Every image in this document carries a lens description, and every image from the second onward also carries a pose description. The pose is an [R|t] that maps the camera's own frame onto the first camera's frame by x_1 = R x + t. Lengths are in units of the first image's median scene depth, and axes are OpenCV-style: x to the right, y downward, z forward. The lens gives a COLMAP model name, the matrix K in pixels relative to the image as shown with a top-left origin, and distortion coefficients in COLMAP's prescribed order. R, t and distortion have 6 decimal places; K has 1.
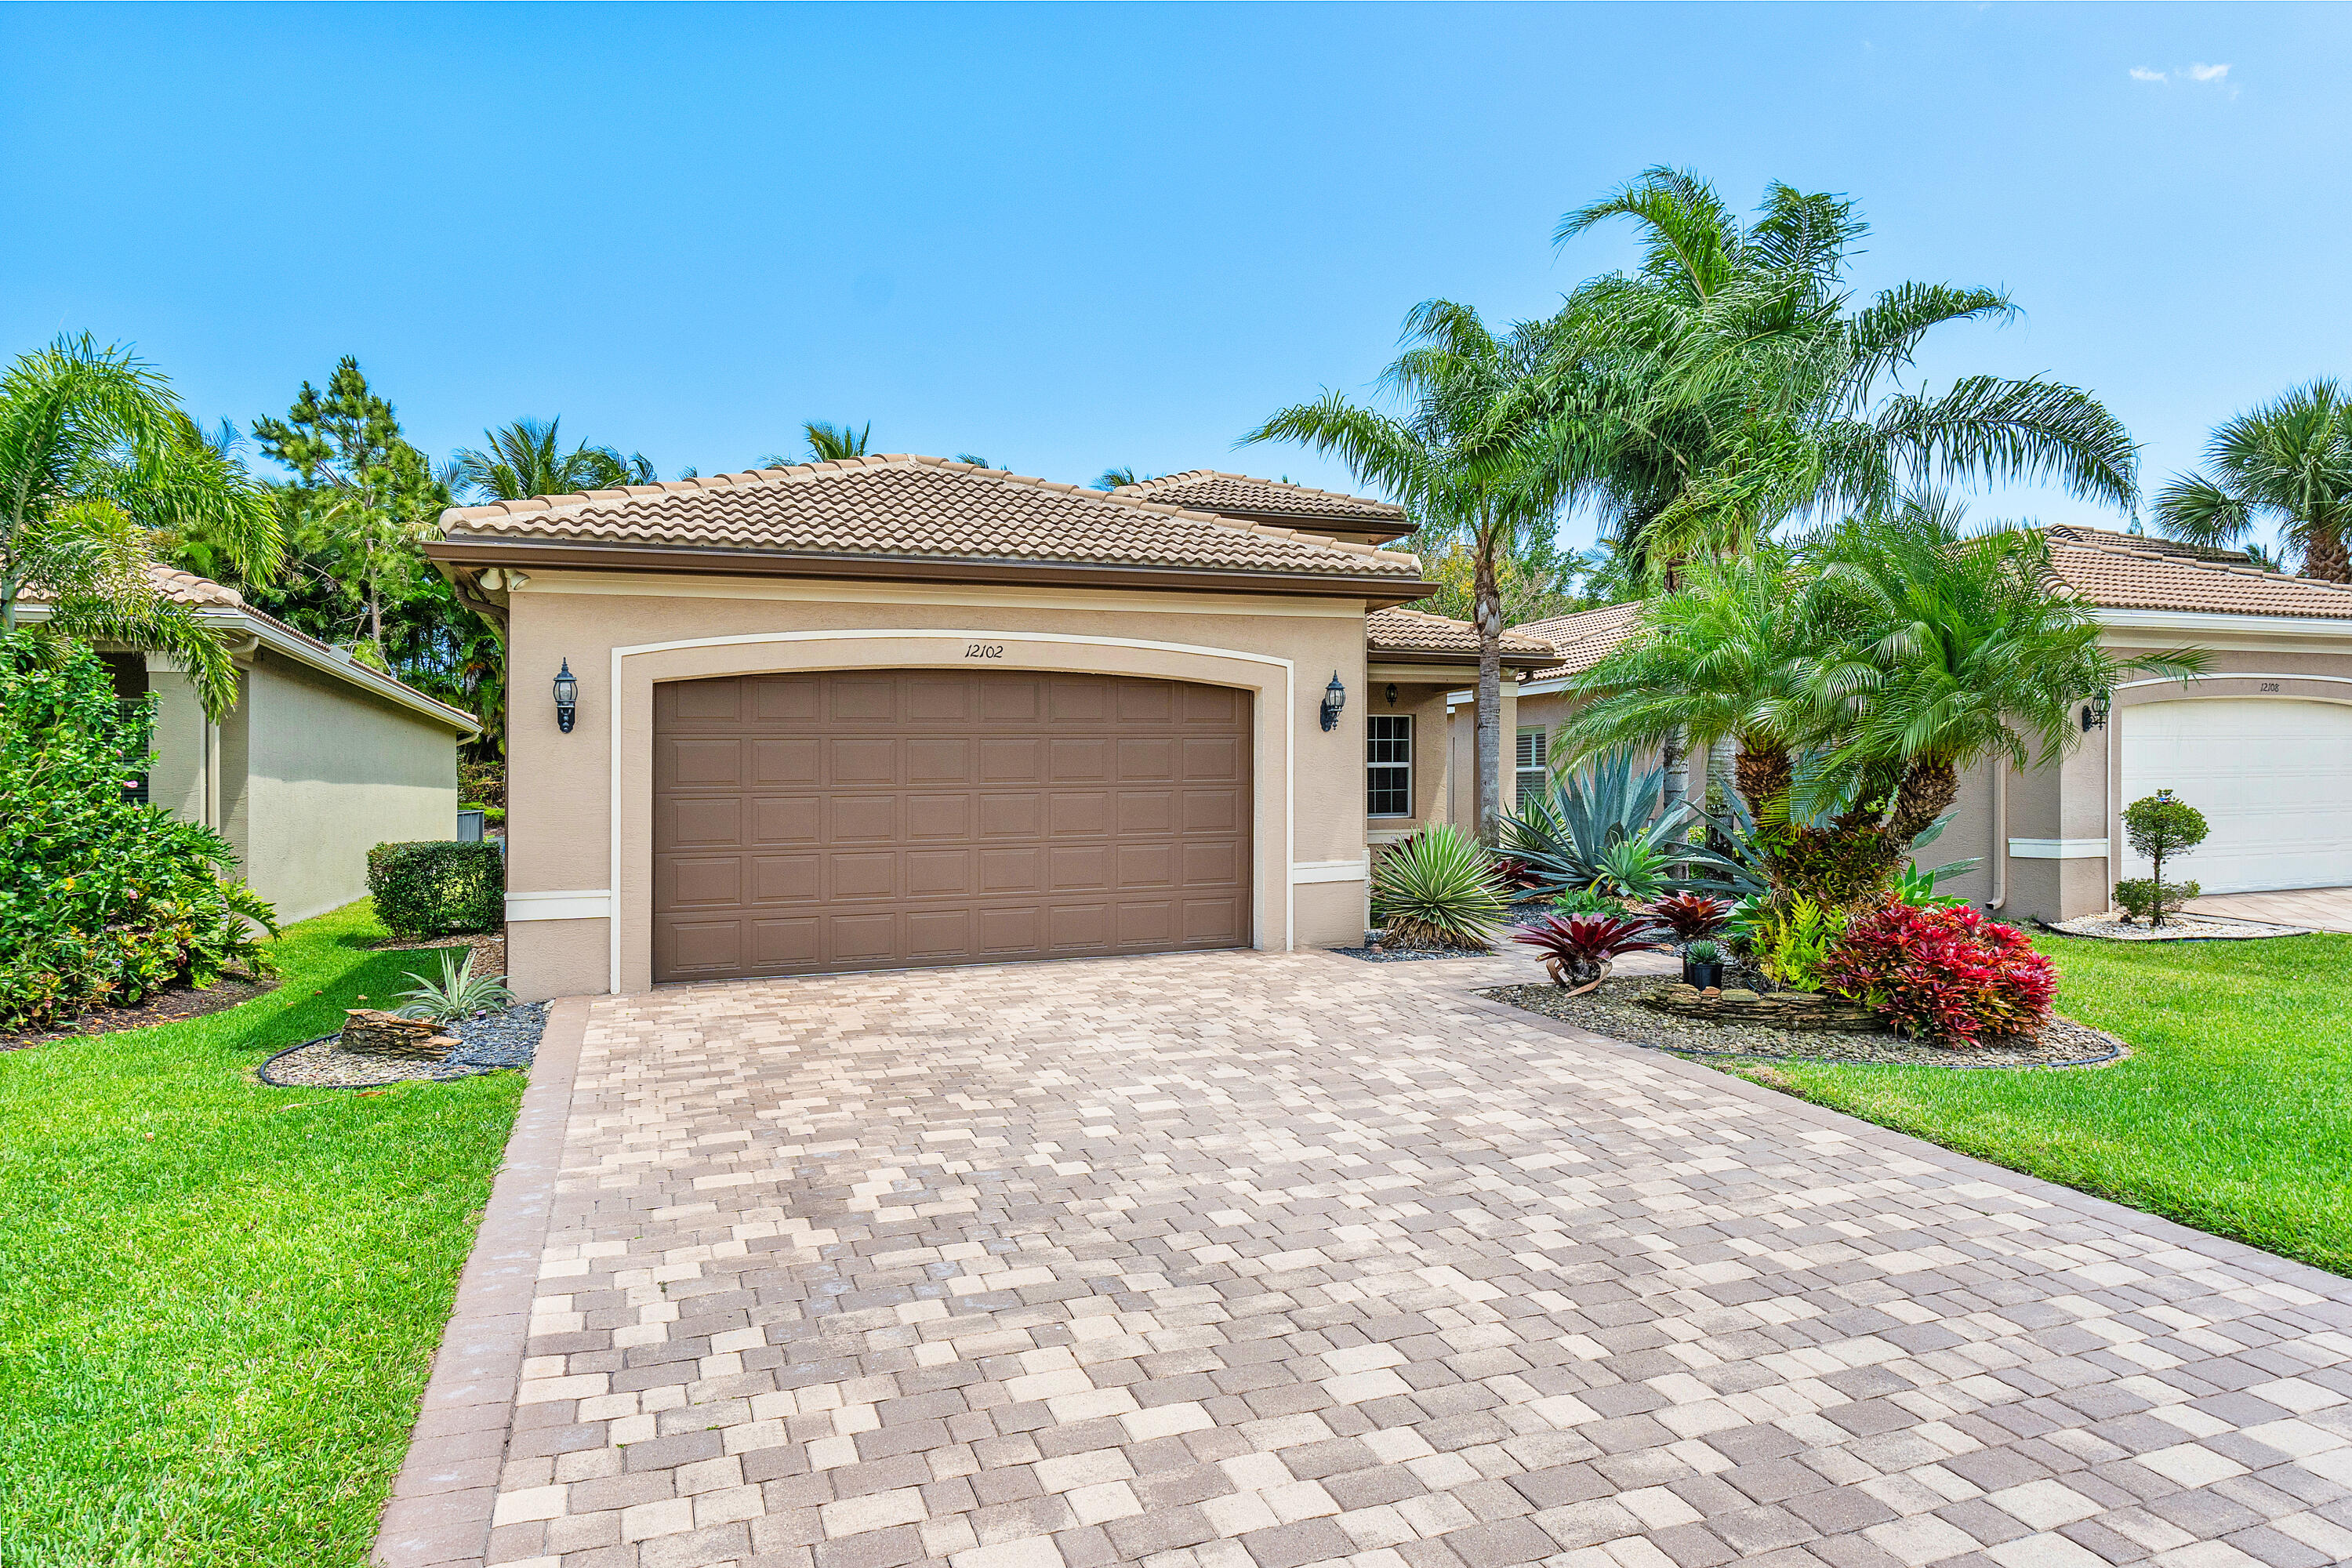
lens RADIAL K [[1343.5, 0, 1172.9], [0, 1343.5, 742.5], [0, 0, 1]] dist [0.004203, 0.000659]
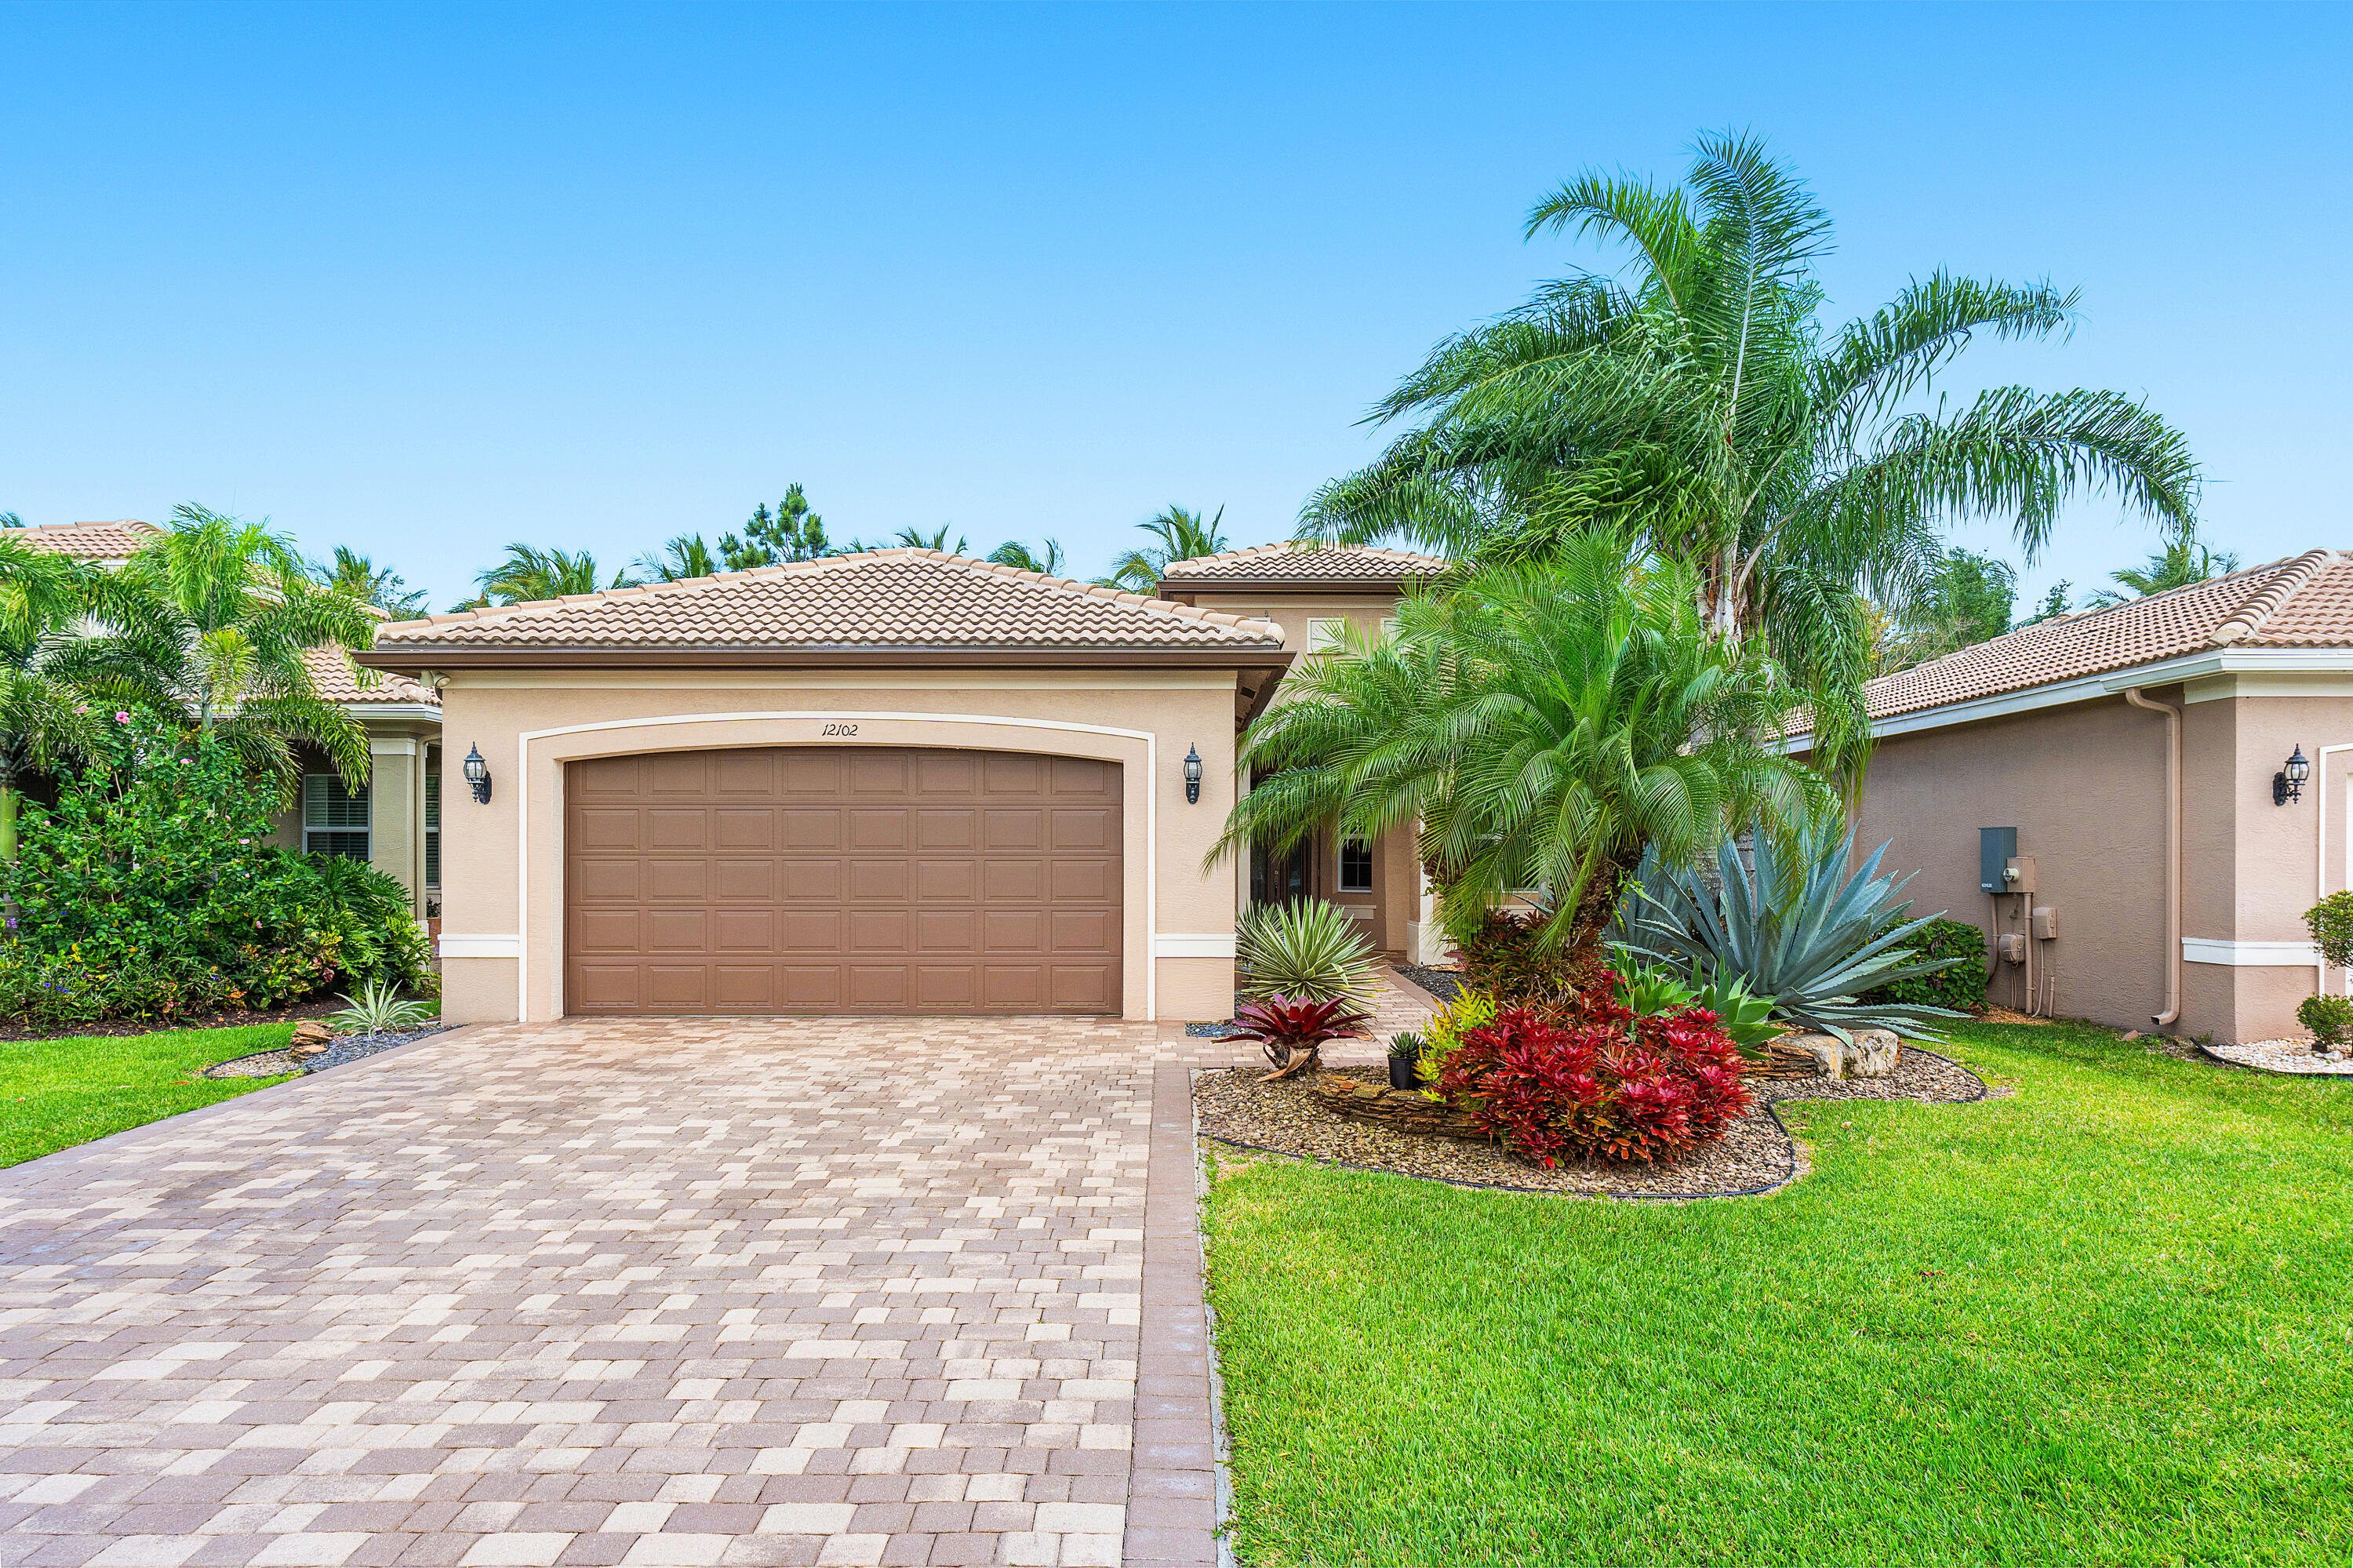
lens RADIAL K [[1329.4, 0, 1176.5], [0, 1329.4, 784.0], [0, 0, 1]] dist [-0.000571, 0.002191]
pose [[0.943441, -0.001307, -0.331539, 0.892896], [-0.004948, 0.999825, -0.018023, -0.009898], [0.331504, 0.018645, 0.943269, 0.127163]]
